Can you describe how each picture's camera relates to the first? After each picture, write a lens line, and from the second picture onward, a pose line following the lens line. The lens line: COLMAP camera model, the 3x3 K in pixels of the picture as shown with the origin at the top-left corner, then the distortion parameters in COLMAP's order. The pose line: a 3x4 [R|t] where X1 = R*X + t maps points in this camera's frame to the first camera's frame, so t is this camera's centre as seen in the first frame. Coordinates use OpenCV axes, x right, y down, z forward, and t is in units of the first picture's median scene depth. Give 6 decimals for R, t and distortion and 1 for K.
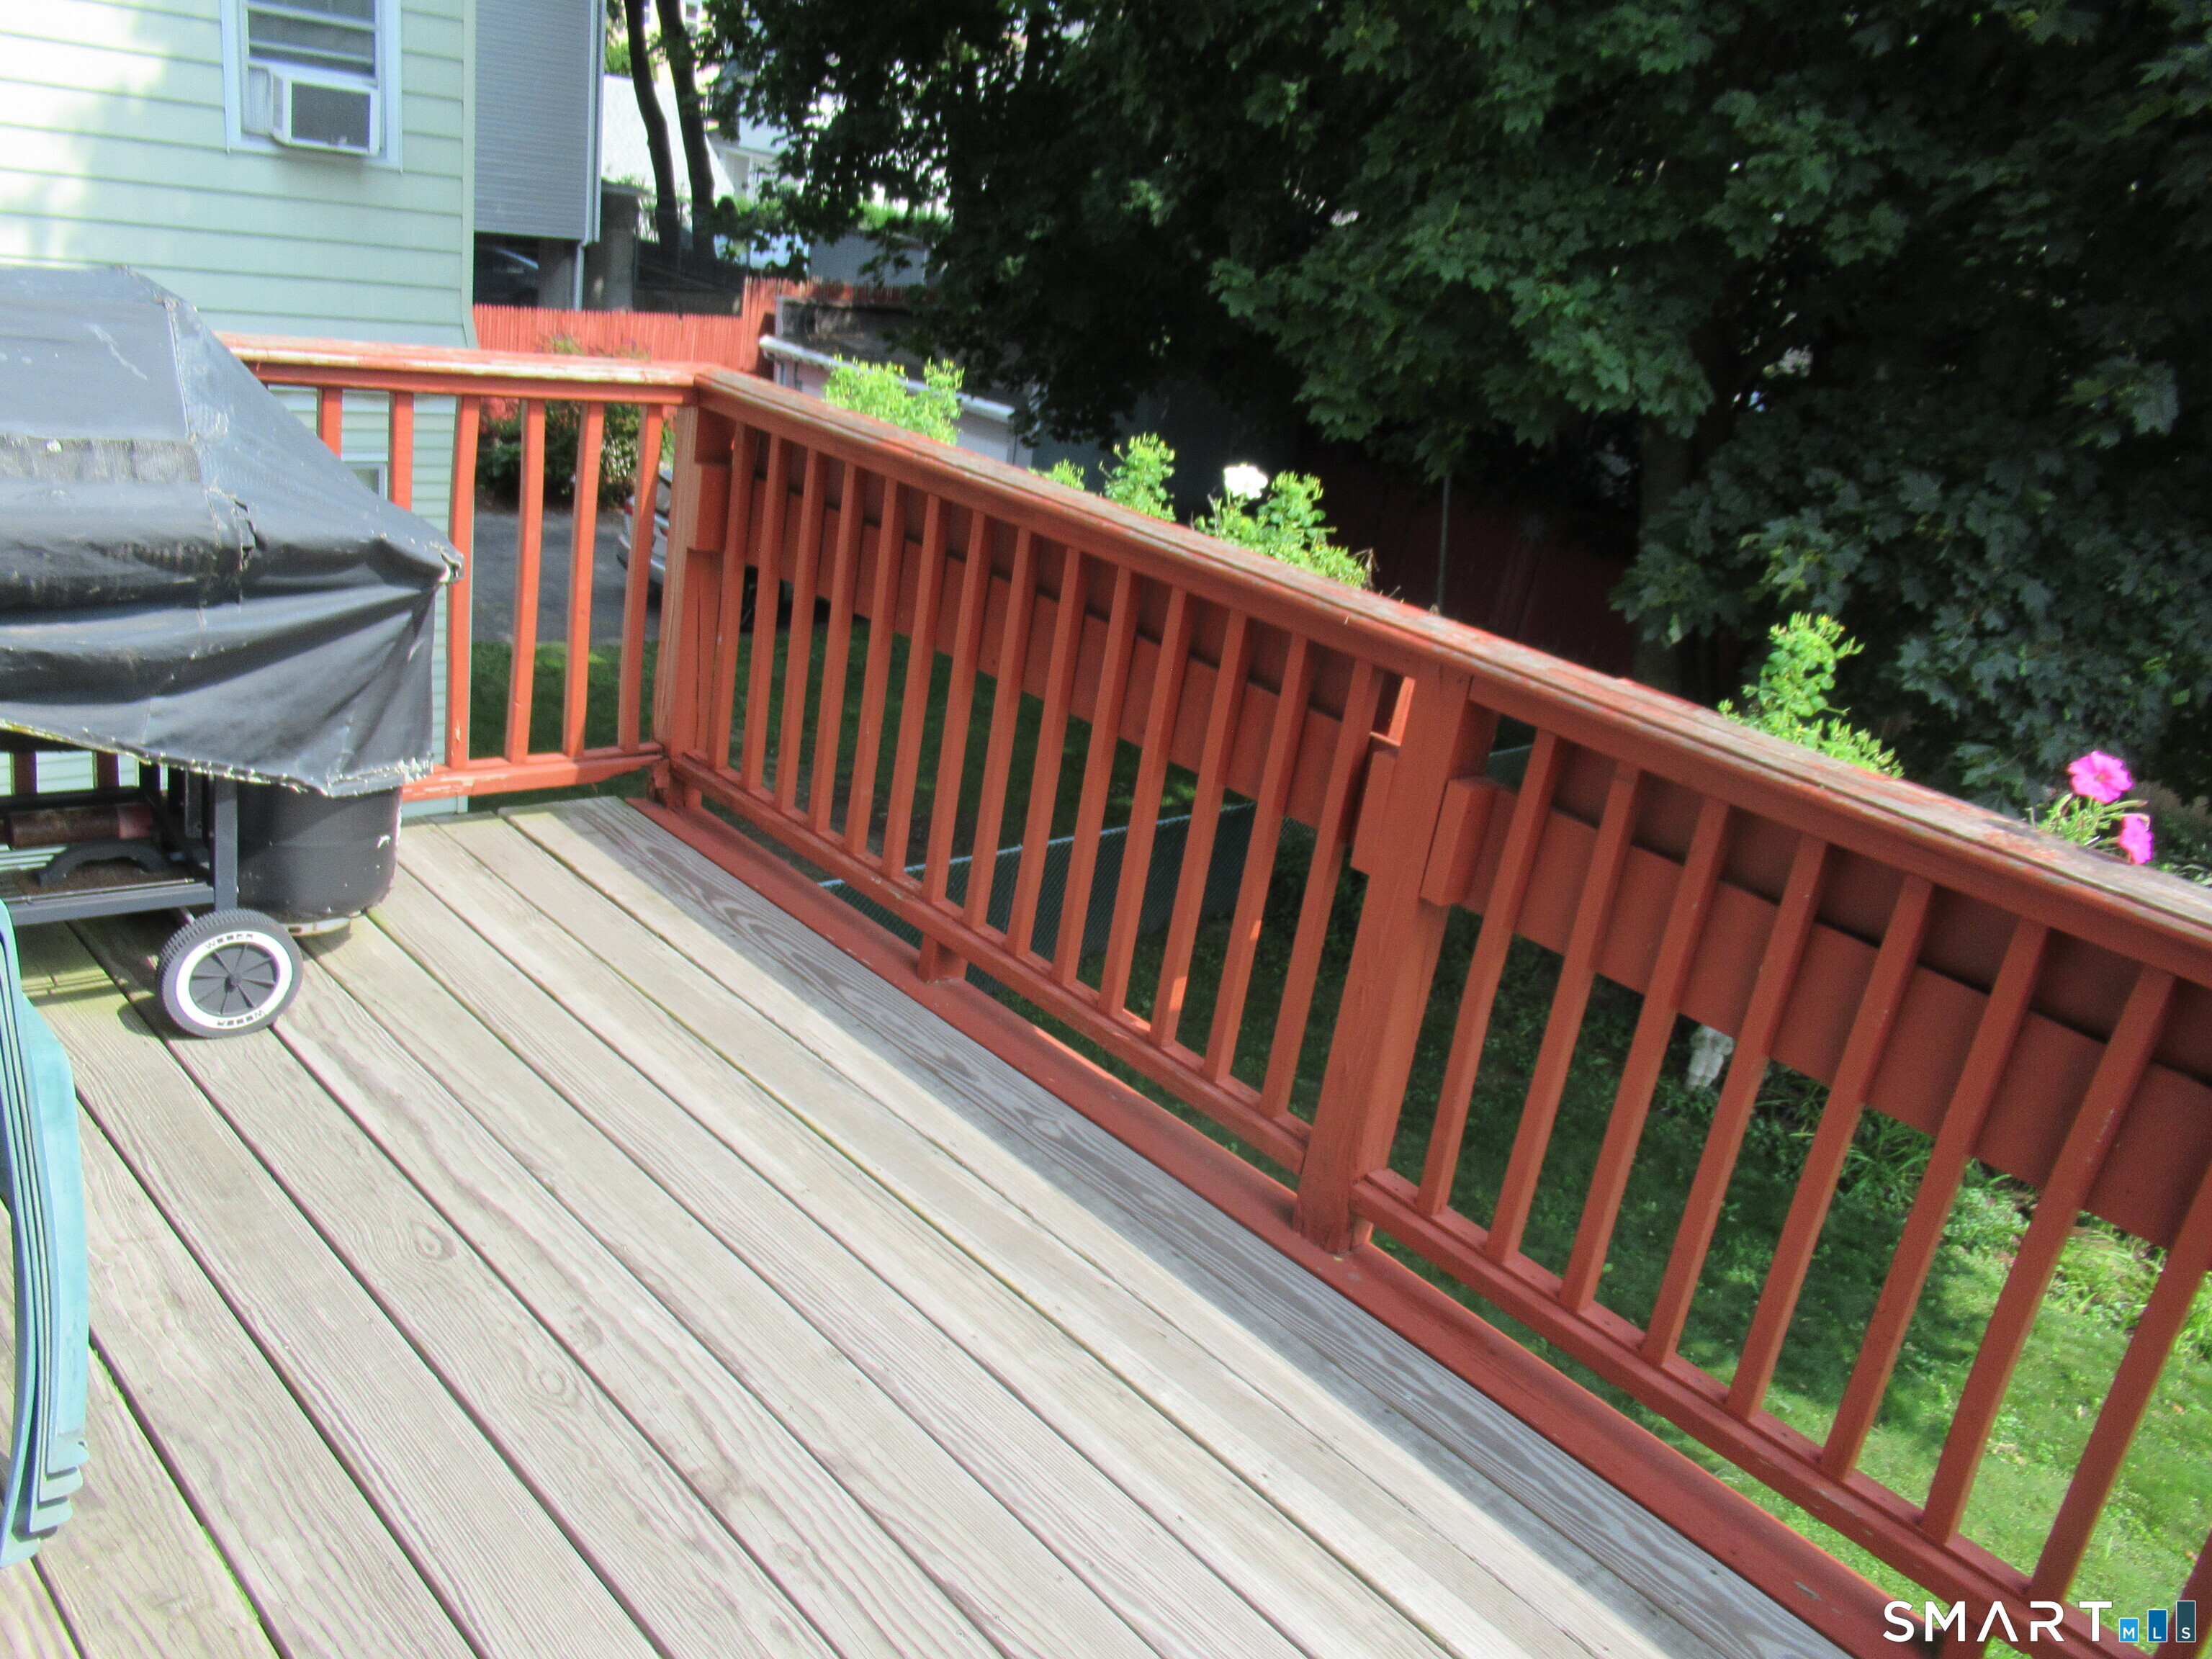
lens RADIAL K [[1802.2, 0, 1104.4], [0, 1802.2, 839.2], [0, 0, 1]] dist [0.051993, 0.013844]
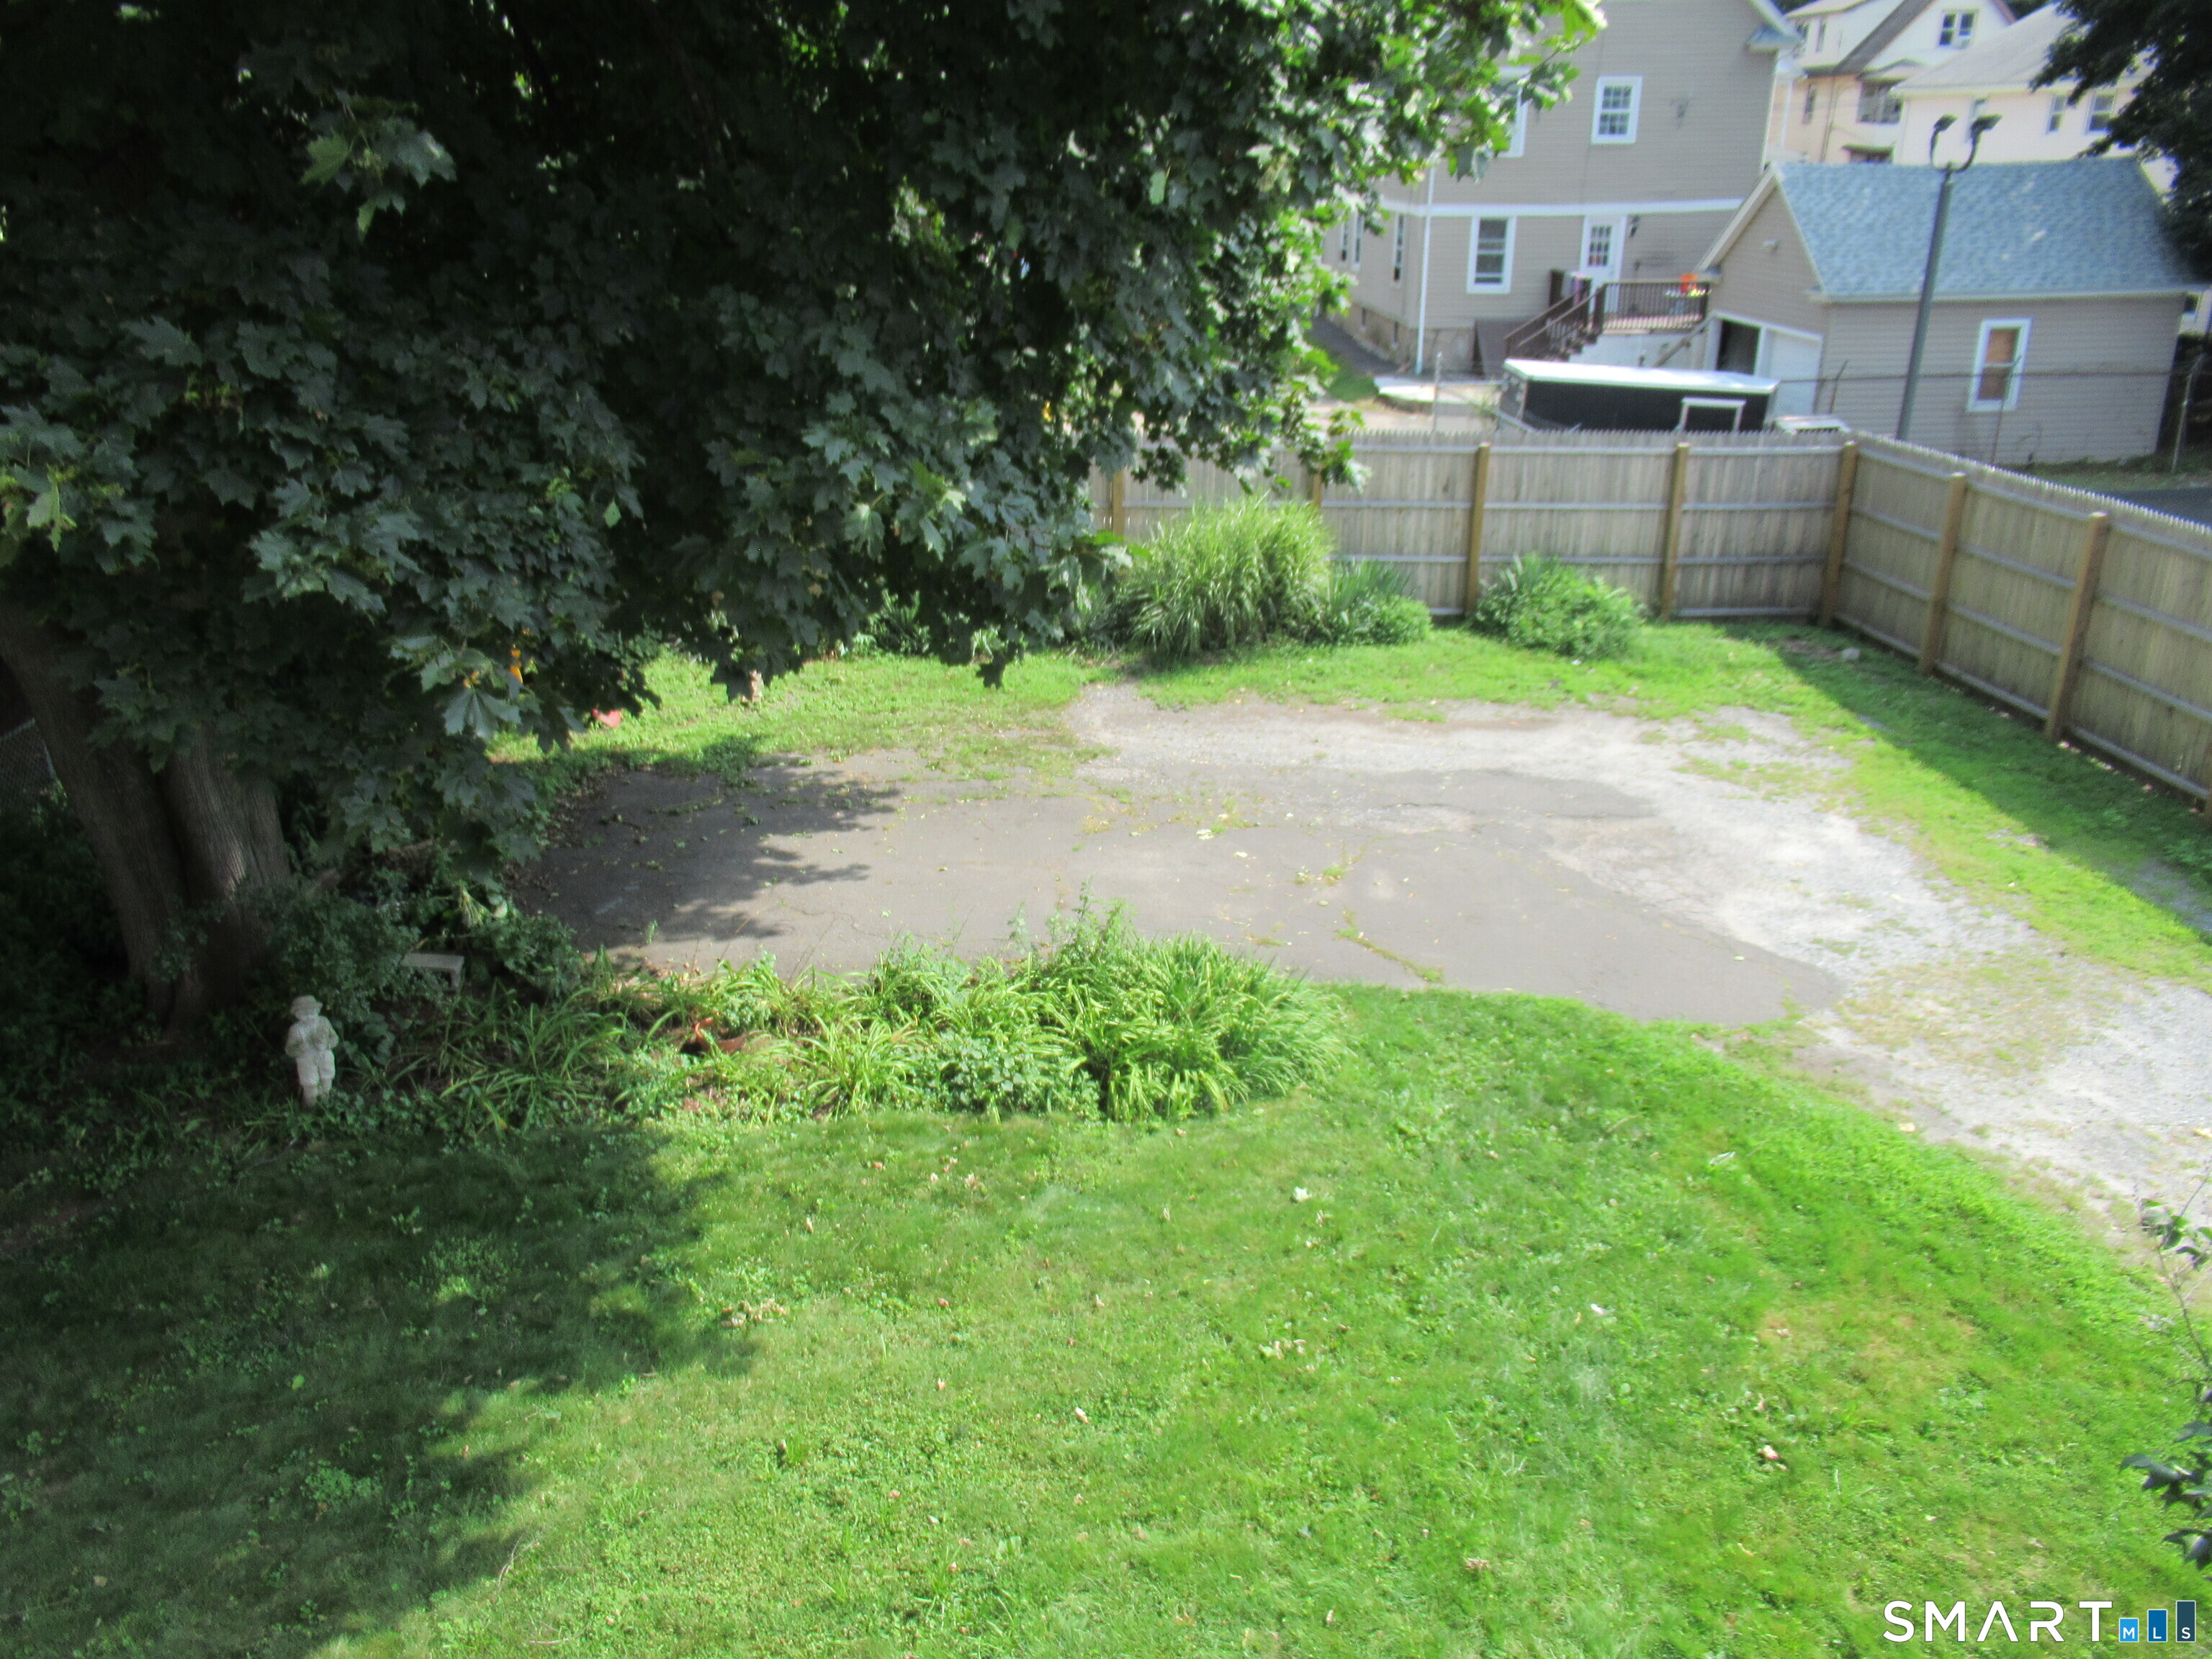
lens RADIAL K [[1802.2, 0, 1109.0], [0, 1802.2, 829.7], [0, 0, 1]] dist [0.051993, 0.013844]
pose [[0.662119, -0.390900, 0.639371, 0.086093], [0.350427, 0.915655, 0.196920, -0.014658], [-0.662419, 0.093668, 0.743254, 0.134359]]
